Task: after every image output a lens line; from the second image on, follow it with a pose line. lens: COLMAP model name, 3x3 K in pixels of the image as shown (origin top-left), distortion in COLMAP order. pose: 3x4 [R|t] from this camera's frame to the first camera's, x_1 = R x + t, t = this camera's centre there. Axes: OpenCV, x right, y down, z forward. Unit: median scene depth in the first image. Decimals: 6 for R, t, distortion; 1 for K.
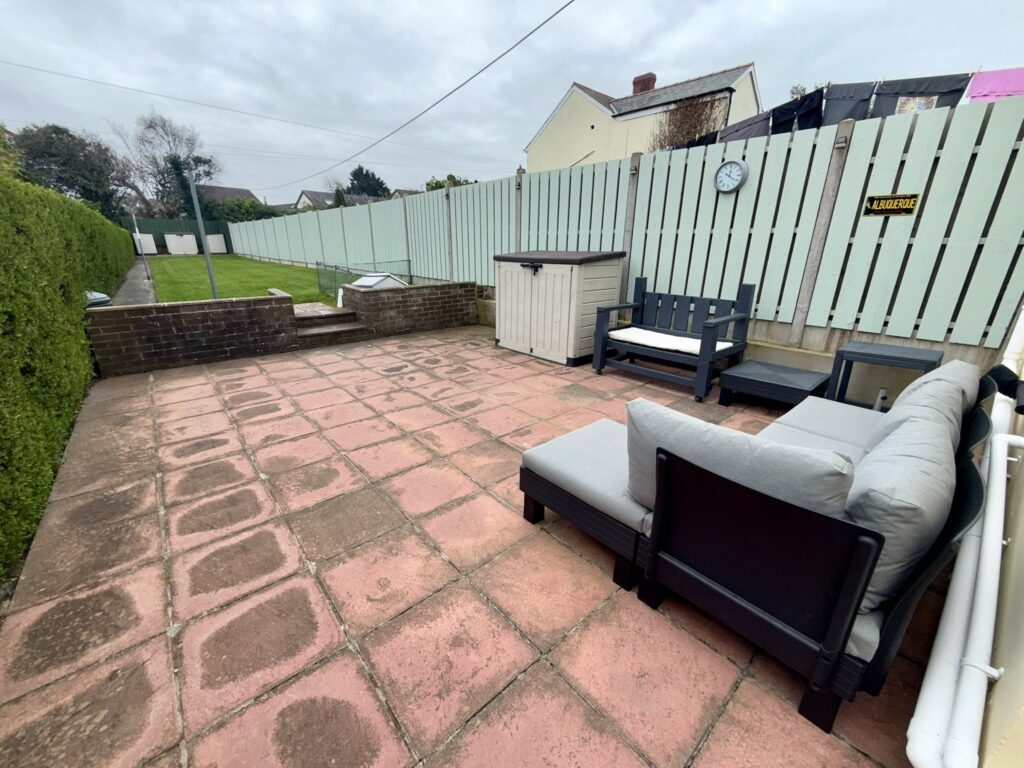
lens RADIAL K [[406.5, 0, 507.8], [0, 406.5, 382.3], [0, 0, 1]] dist [0.004432, -0.000340]
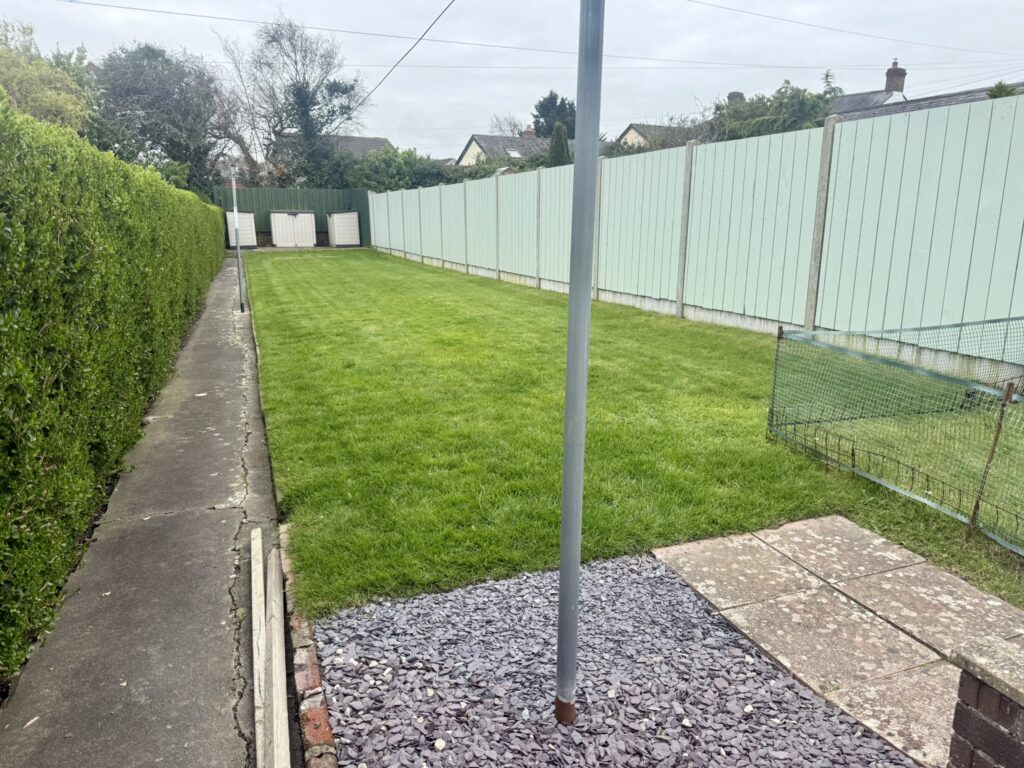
lens RADIAL K [[733.7, 0, 514.2], [0, 733.7, 386.5], [0, 0, 1]] dist [0.034534, -0.003952]
pose [[0.939696, 0.067870, -0.335208, -0.144768], [-0.102451, 0.990965, -0.086561, -0.062328], [0.326304, 0.115684, 0.938159, 0.153548]]
